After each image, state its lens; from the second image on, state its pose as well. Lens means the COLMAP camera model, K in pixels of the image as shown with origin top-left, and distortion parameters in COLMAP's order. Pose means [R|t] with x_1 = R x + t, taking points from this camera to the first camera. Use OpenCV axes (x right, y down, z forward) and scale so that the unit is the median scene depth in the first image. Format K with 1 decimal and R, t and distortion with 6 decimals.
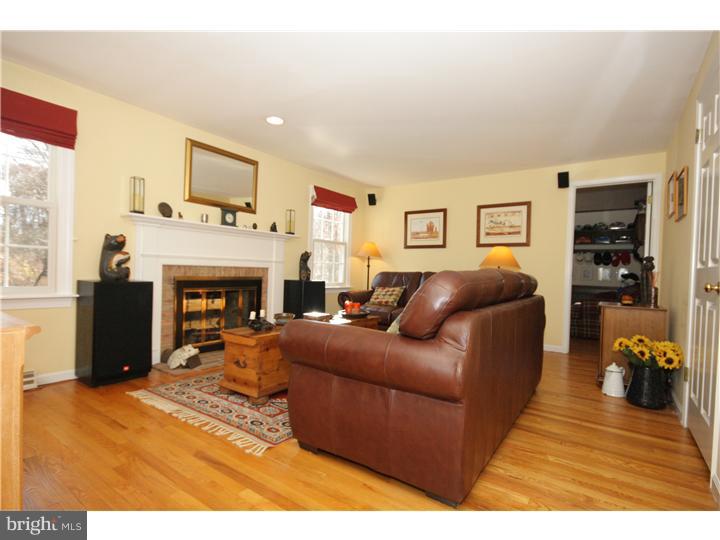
lens RADIAL K [[358.1, 0, 361.2], [0, 358.1, 272.6], [0, 0, 1]] dist [-0.001727, -0.000020]
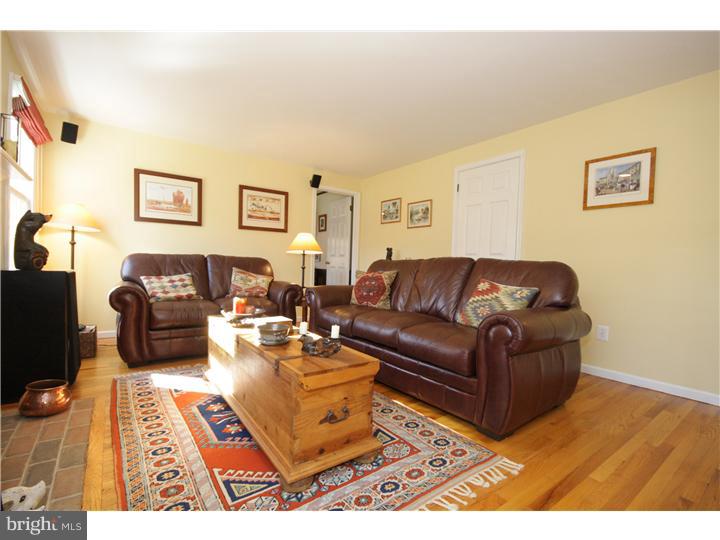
lens RADIAL K [[341.1, 0, 361.1], [0, 341.1, 272.7], [0, 0, 1]] dist [0.003236, 0.000507]
pose [[0.317215, -0.043755, 0.947344, -0.440632], [-0.014408, 0.998597, 0.050947, -0.006204], [-0.948244, -0.029810, 0.316140, 0.409613]]
